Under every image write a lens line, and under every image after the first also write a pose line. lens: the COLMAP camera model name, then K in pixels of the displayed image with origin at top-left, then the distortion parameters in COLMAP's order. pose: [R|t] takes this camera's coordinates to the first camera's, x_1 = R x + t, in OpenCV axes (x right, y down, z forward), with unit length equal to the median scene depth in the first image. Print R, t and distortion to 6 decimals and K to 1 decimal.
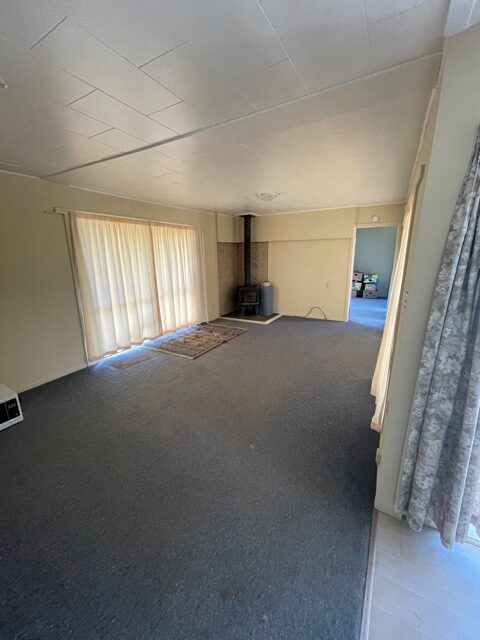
lens RADIAL K [[254.9, 0, 240.0], [0, 254.9, 320.0], [0, 0, 1]] dist [0.000049, -0.000001]
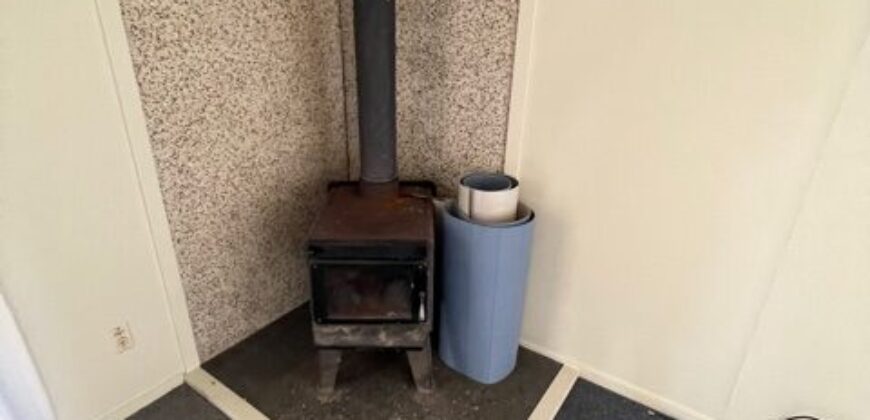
lens RADIAL K [[468.8, 0, 418.8], [0, 468.8, 208.7], [0, 0, 1]] dist [-0.004182, -0.000588]
pose [[0.994875, 0.064244, -0.078083, 0.081040], [-0.050450, 0.984613, 0.167311, -0.175342], [0.087631, -0.162514, 0.982807, 0.706801]]
